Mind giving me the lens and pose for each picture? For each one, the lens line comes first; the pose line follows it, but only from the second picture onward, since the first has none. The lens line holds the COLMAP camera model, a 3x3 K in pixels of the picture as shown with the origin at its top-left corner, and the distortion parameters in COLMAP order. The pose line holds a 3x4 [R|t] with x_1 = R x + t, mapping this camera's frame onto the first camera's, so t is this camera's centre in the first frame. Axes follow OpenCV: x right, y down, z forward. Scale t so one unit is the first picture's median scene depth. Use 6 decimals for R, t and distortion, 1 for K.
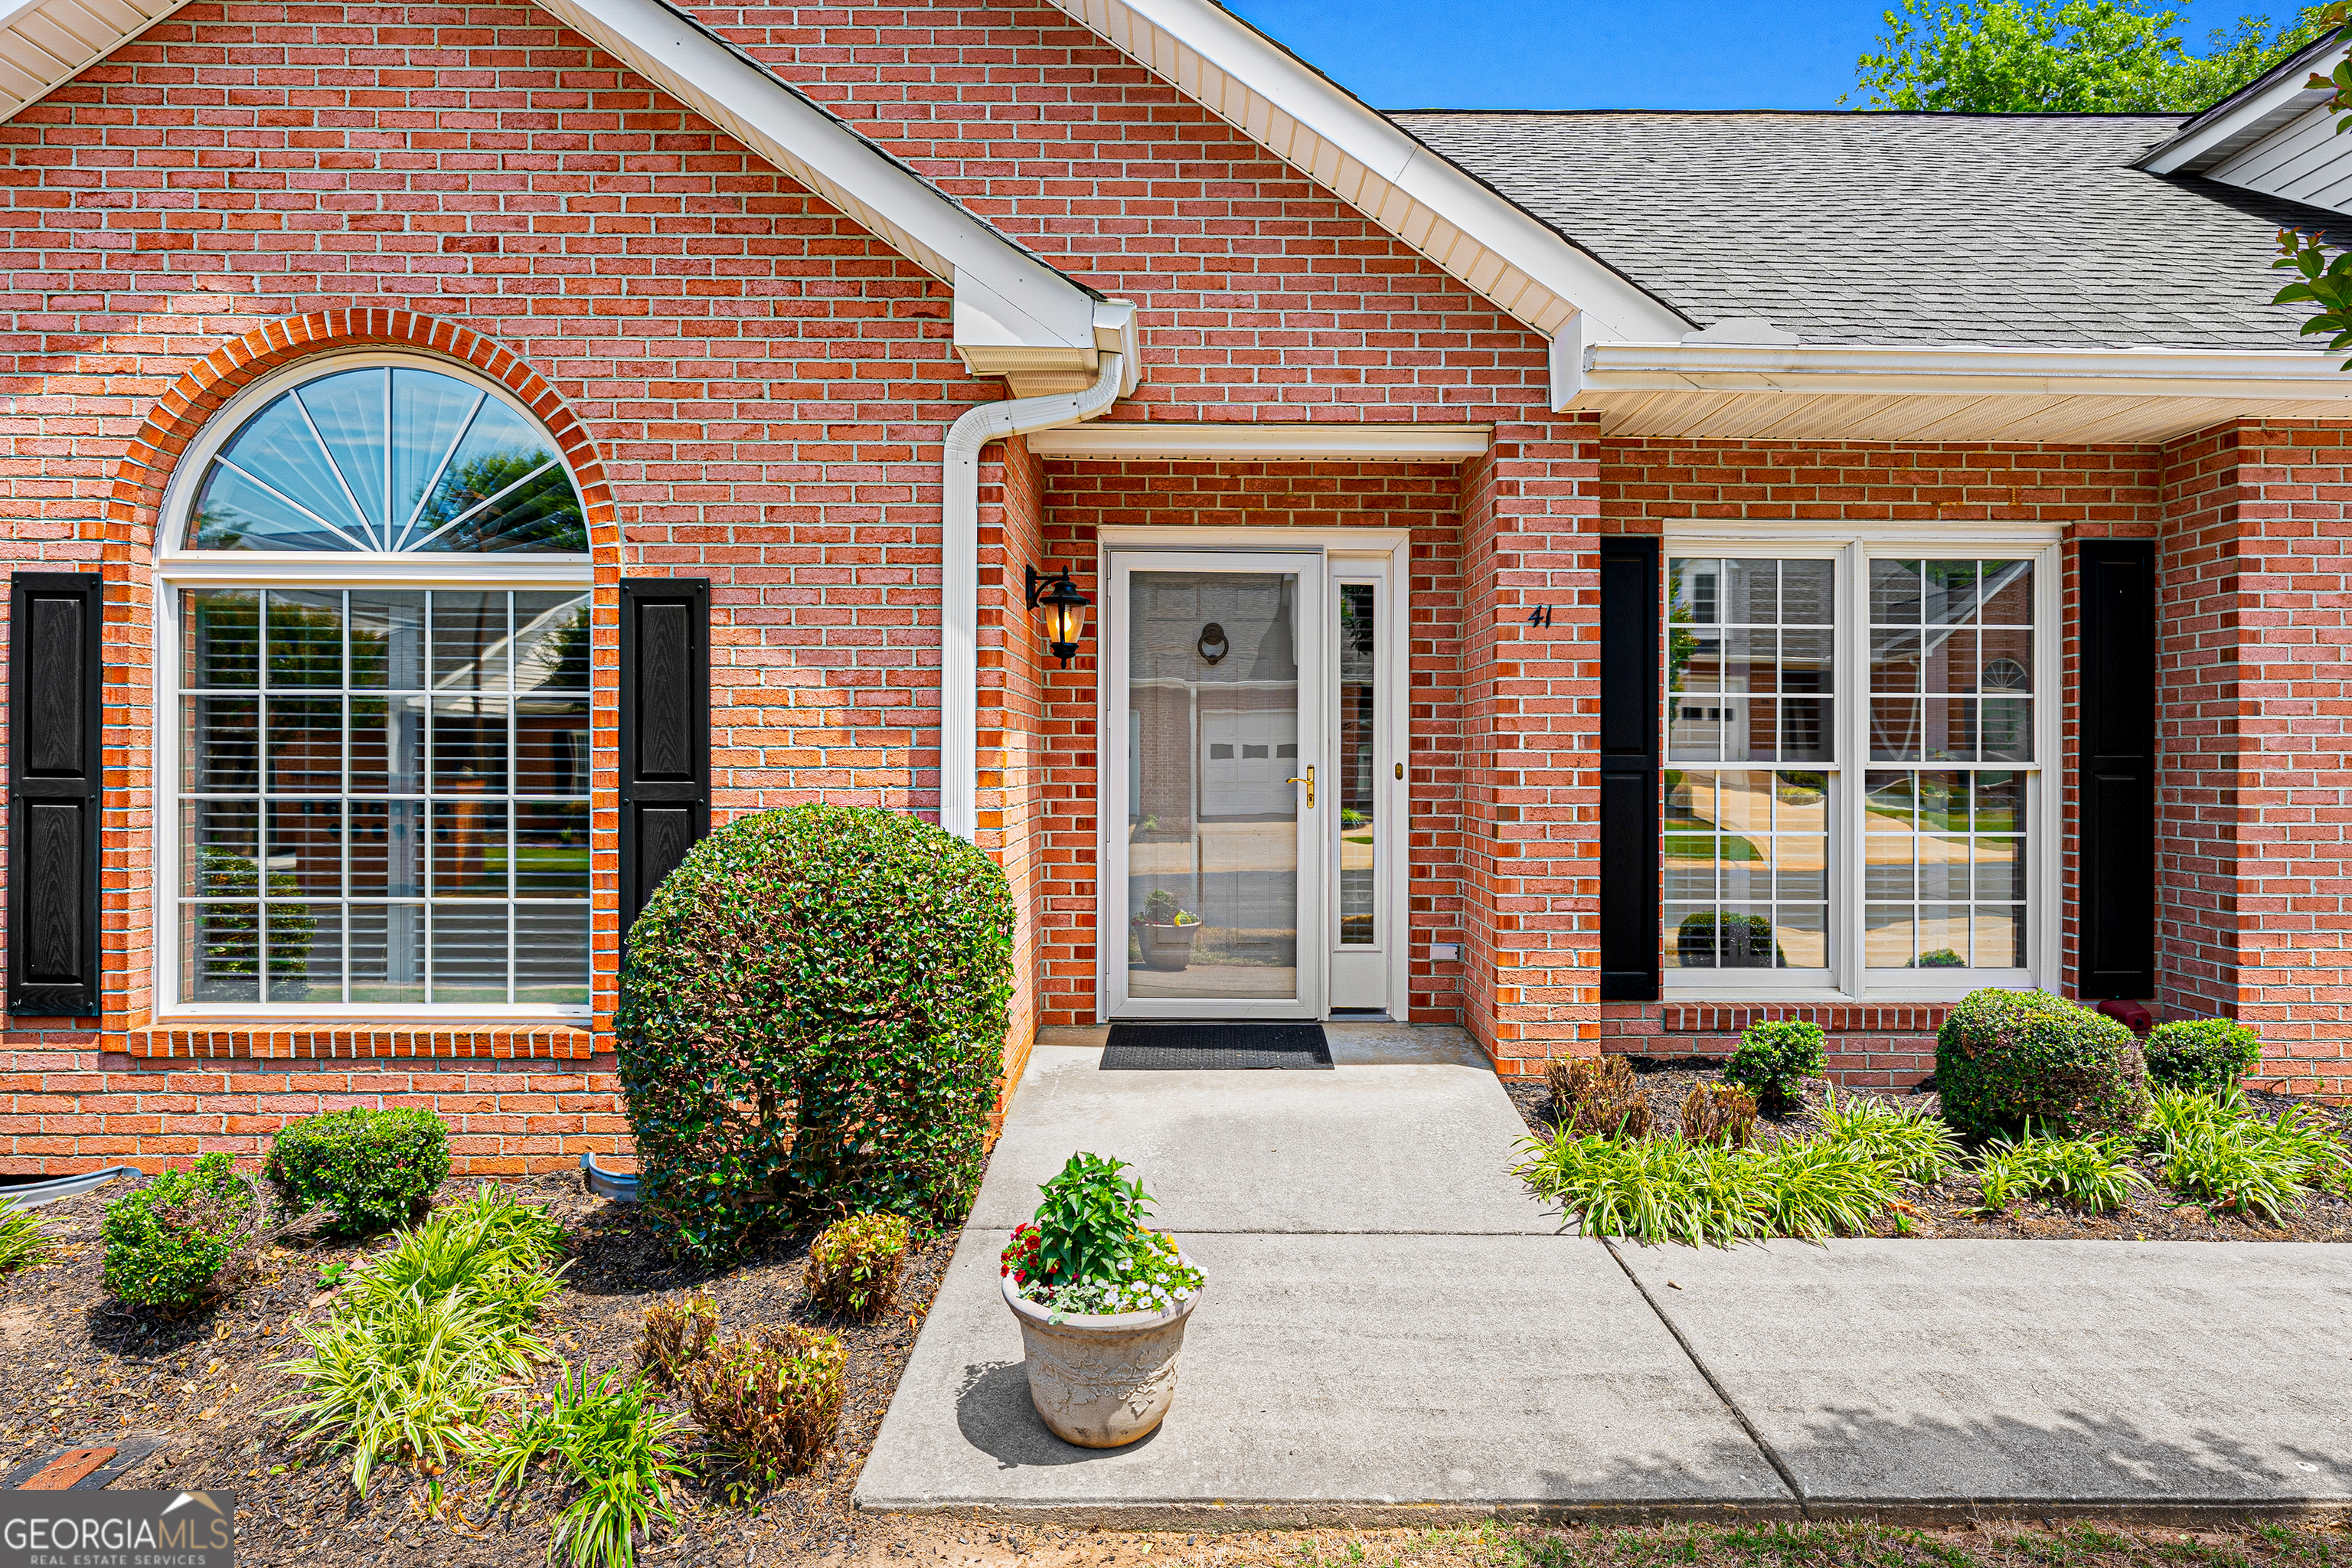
lens RADIAL K [[1319.9, 0, 1184.7], [0, 1319.9, 786.5], [0, 0, 1]] dist [-0.000203, -0.001569]
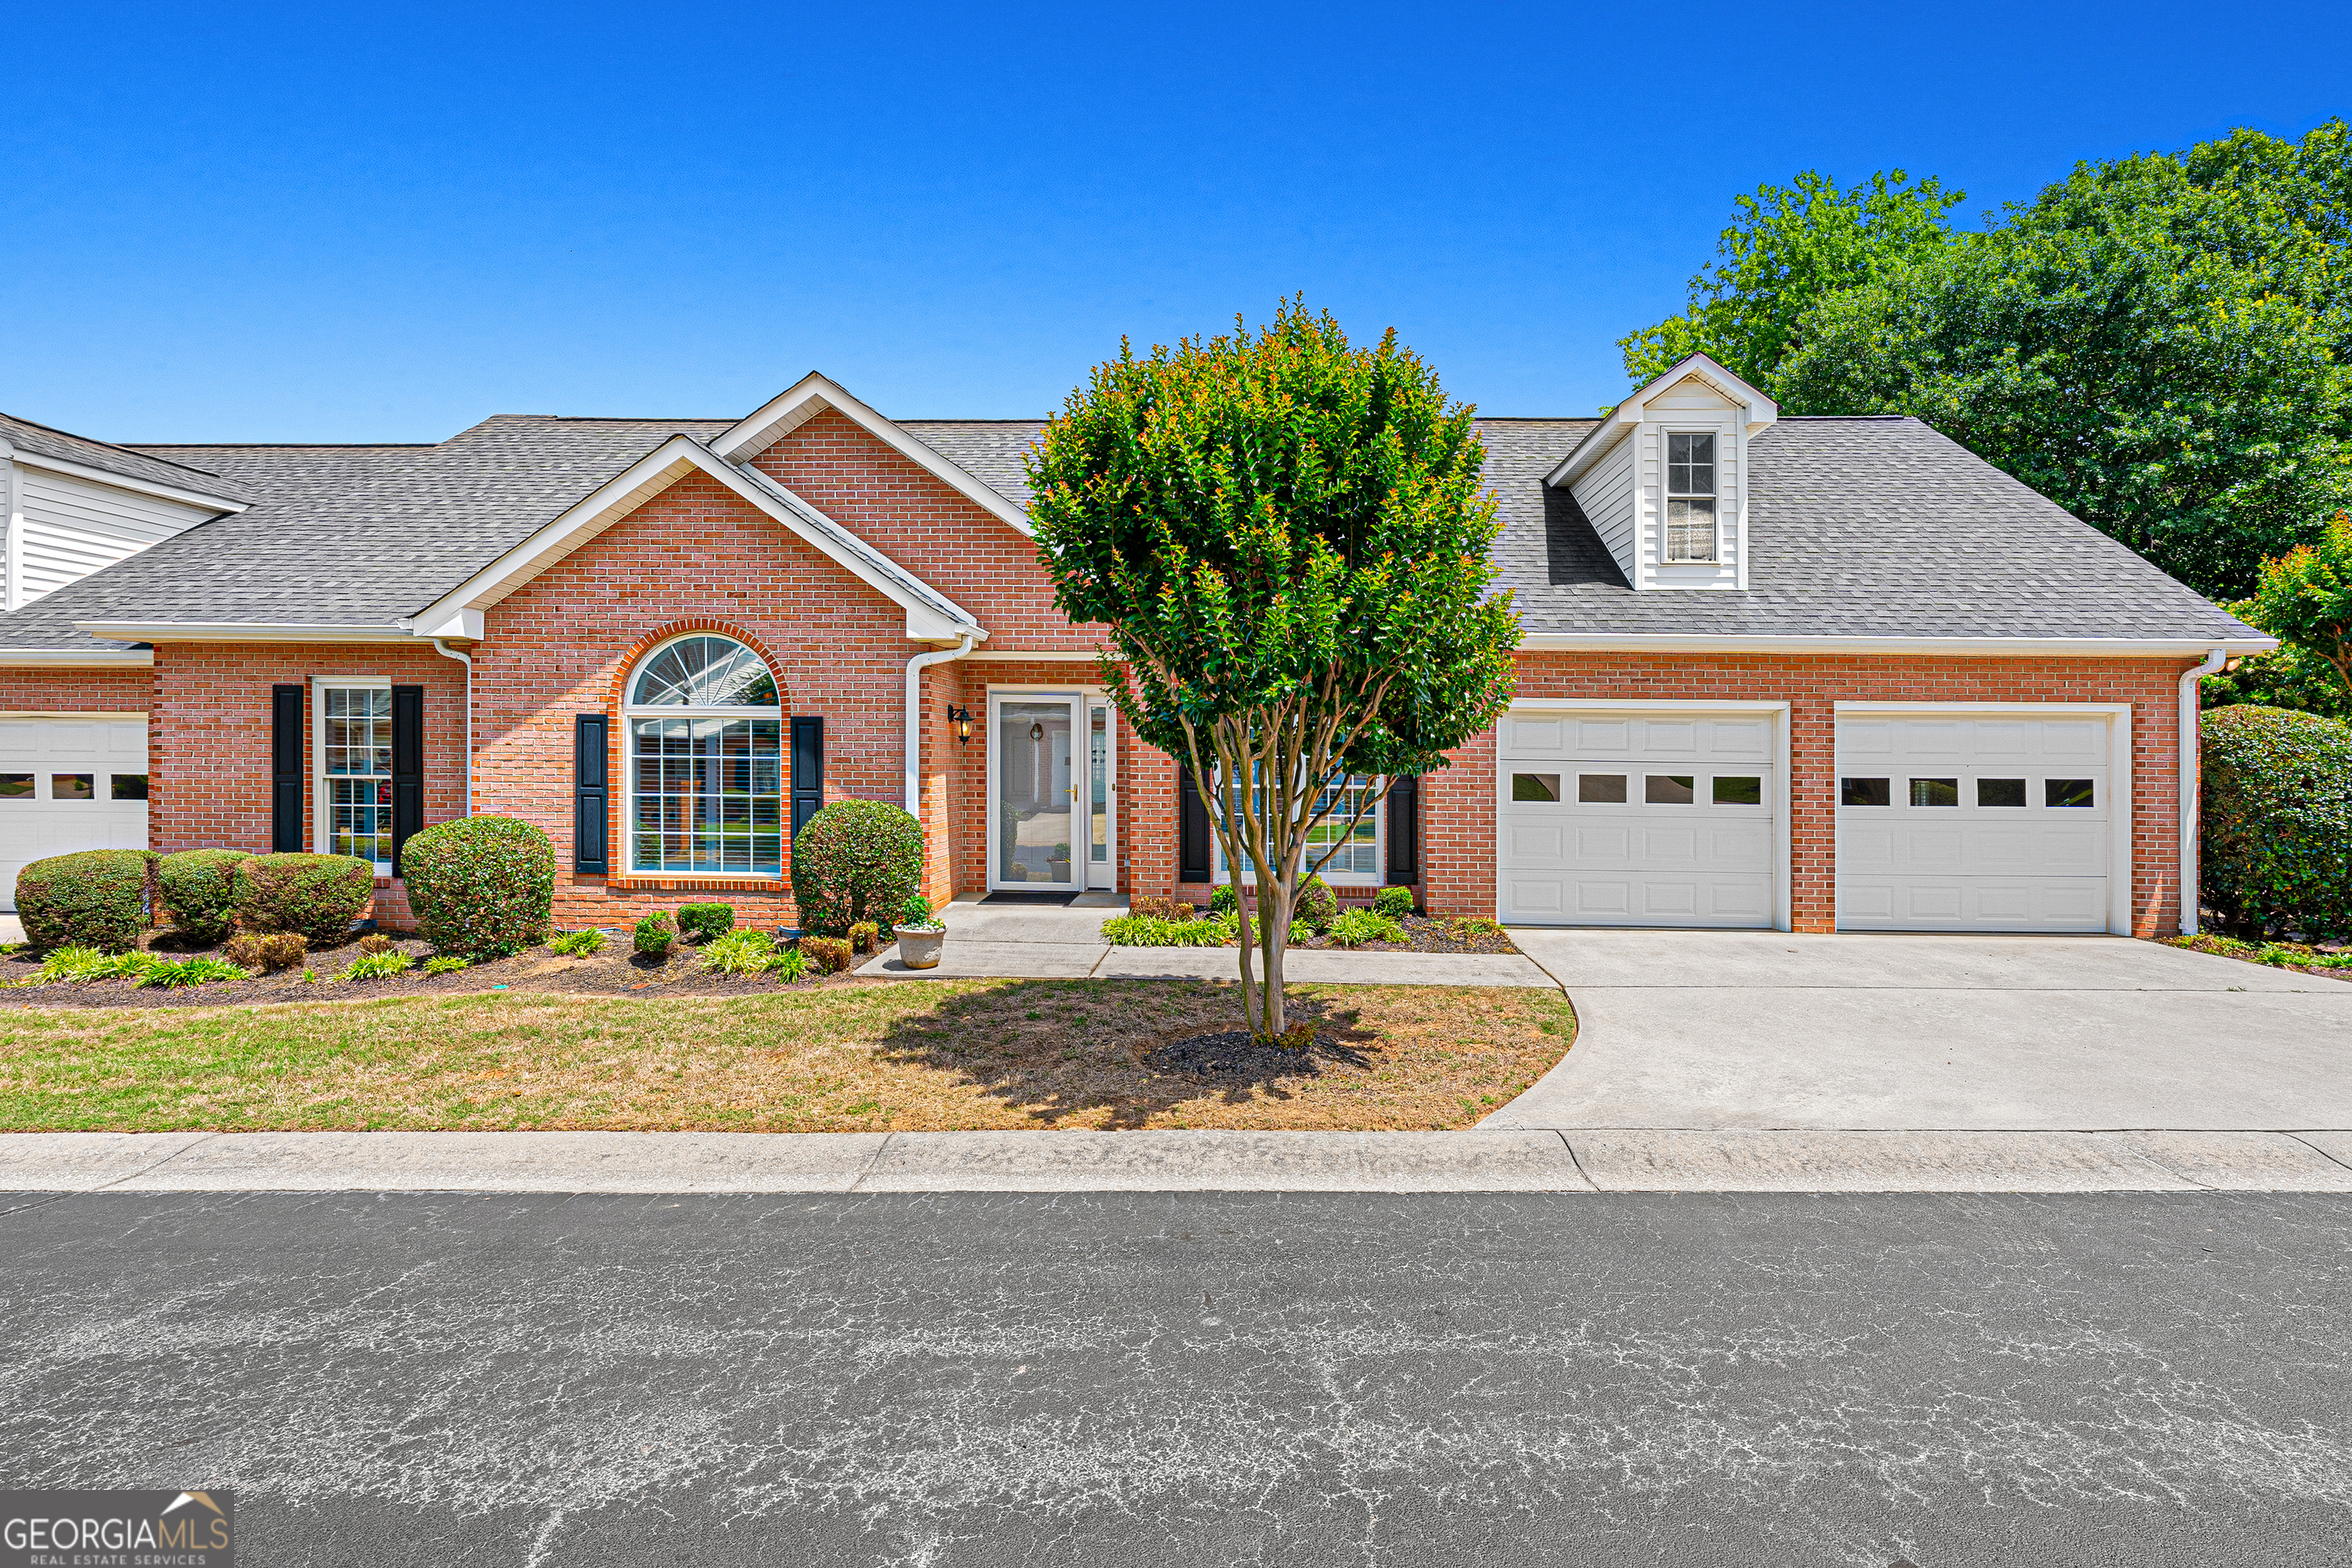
lens RADIAL K [[1156.3, 0, 1208.5], [0, 1156.3, 817.5], [0, 0, 1]] dist [-0.001195, -0.003200]
pose [[0.998736, 0.007315, -0.049736, 0.547407], [-0.006210, 0.999731, 0.022337, -0.006887], [0.049886, -0.022000, 0.998513, -1.329383]]
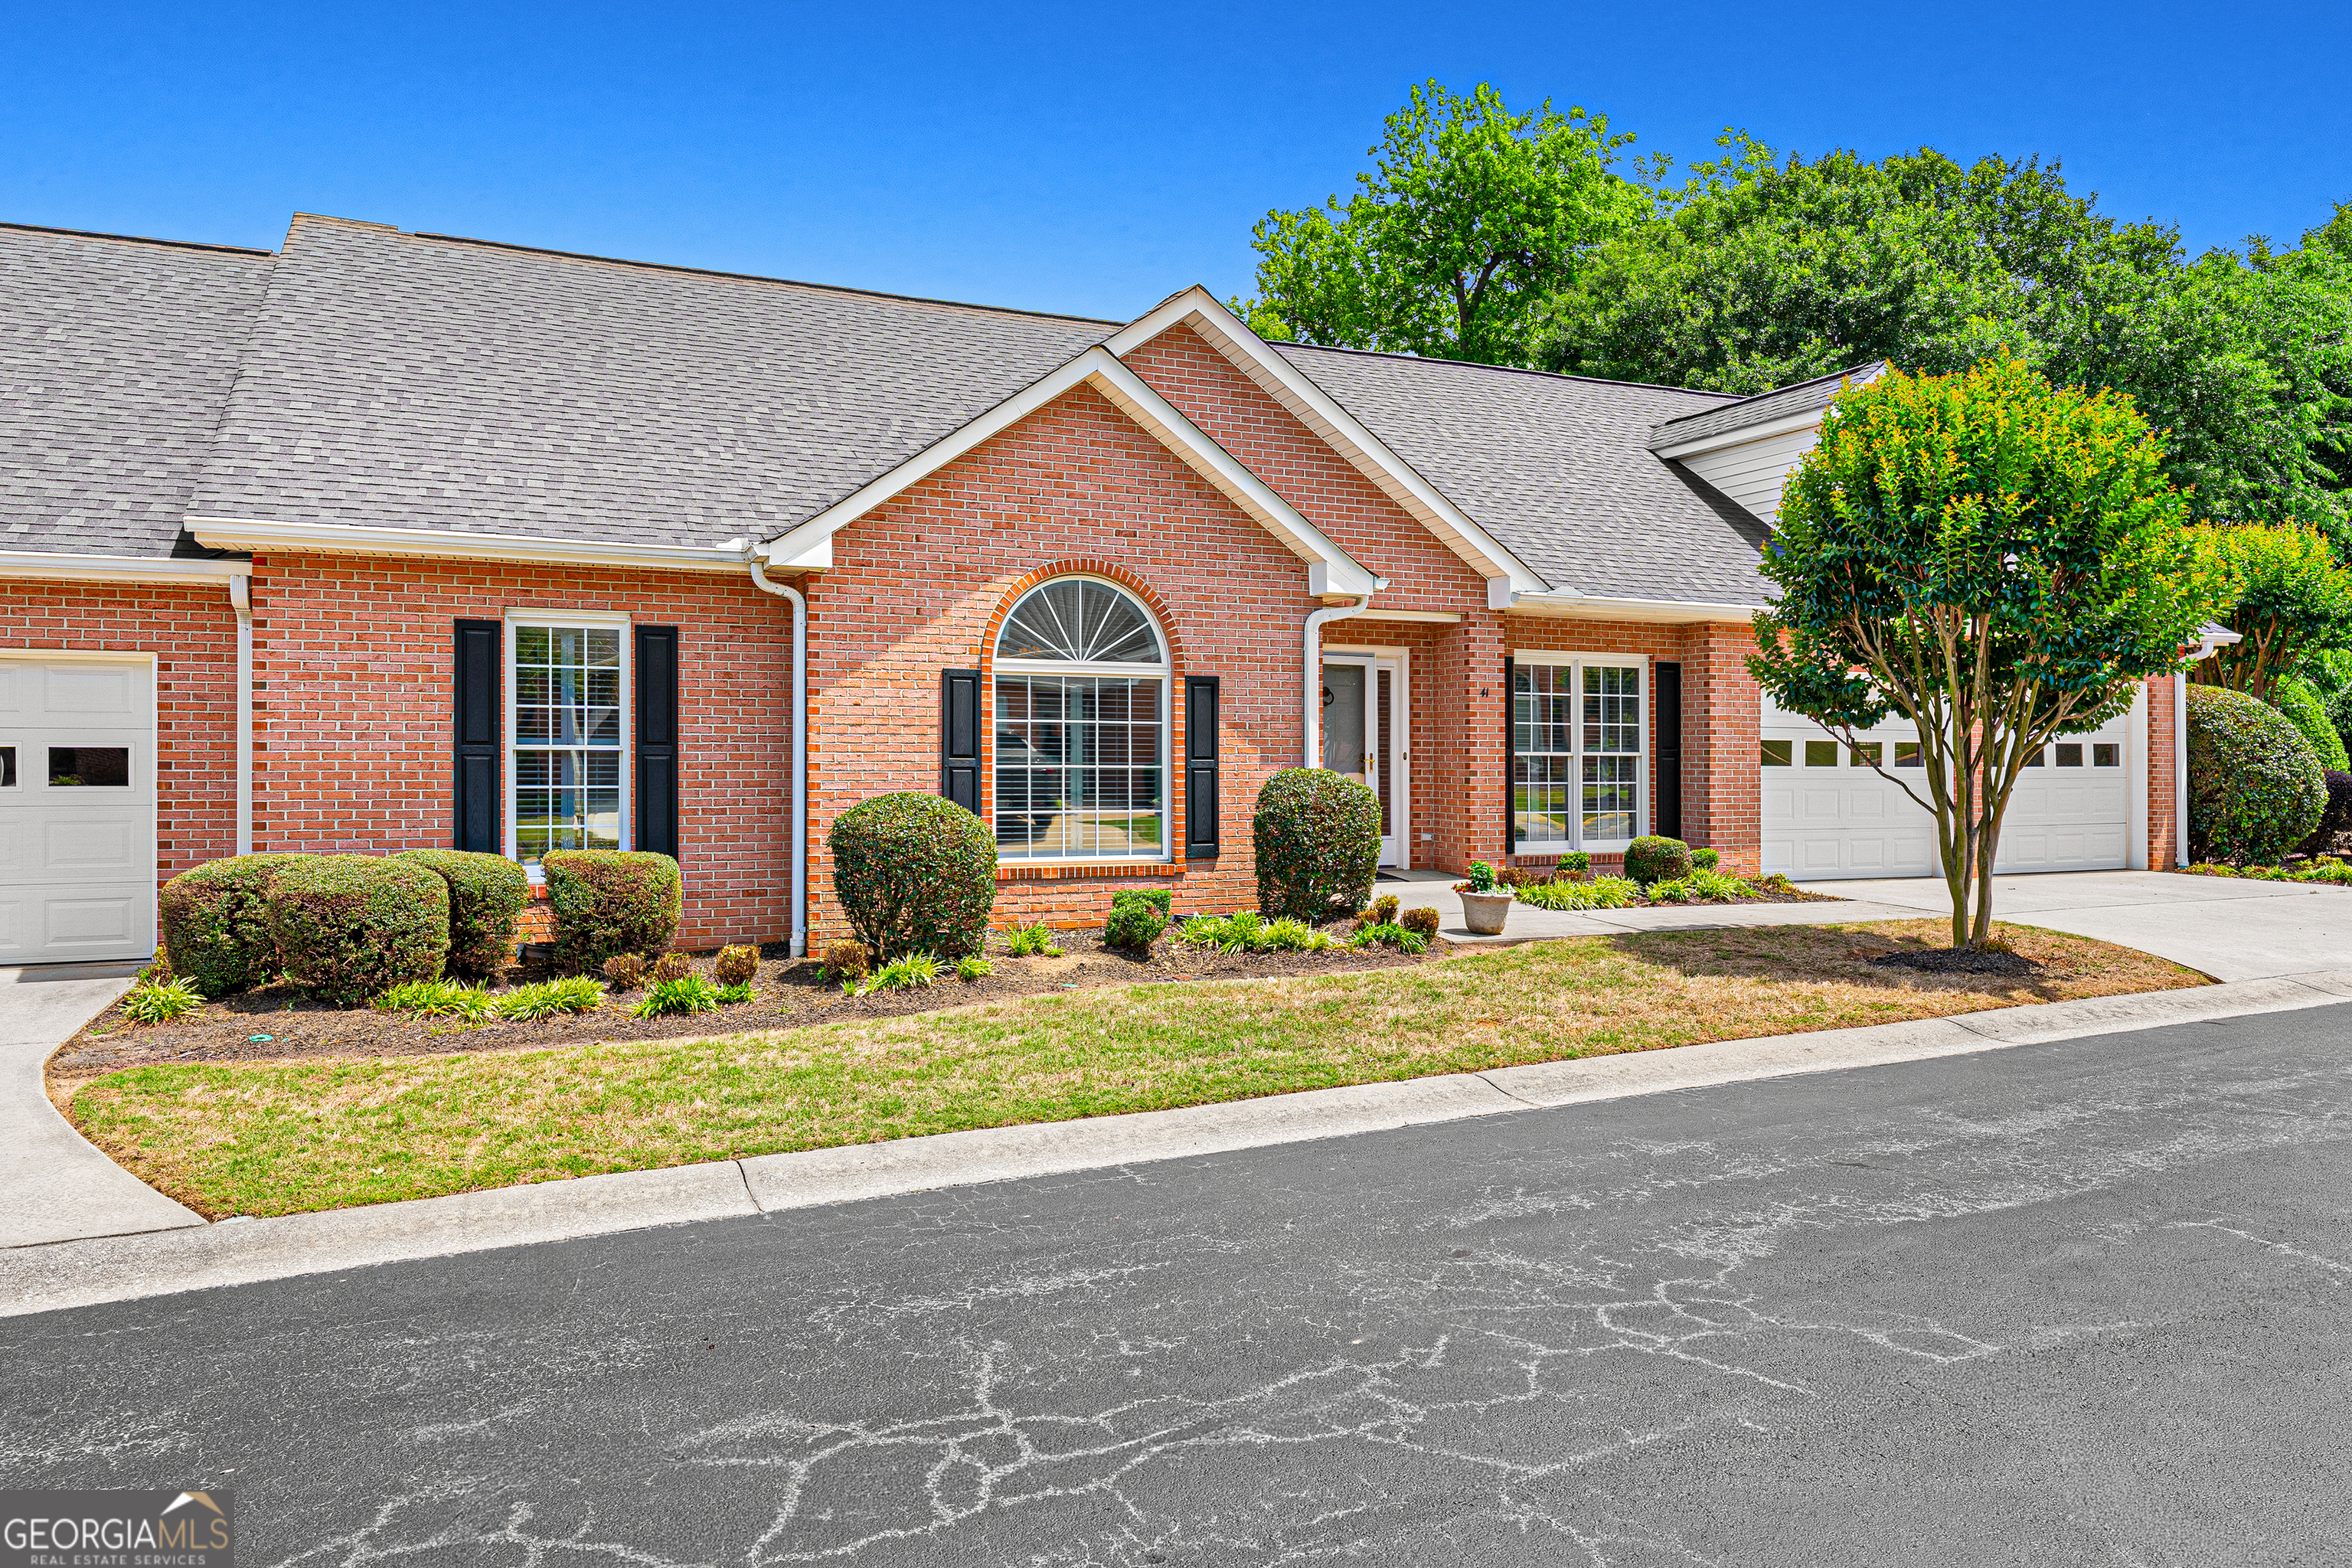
lens RADIAL K [[1602.3, 0, 1173.3], [0, 1602.3, 806.2], [0, 0, 1]] dist [-0.003024, 0.002506]
pose [[0.919862, -0.013141, 0.392022, -1.558063], [0.007330, 0.999840, 0.016315, 0.031716], [-0.392174, -0.012134, 0.919811, -1.645040]]
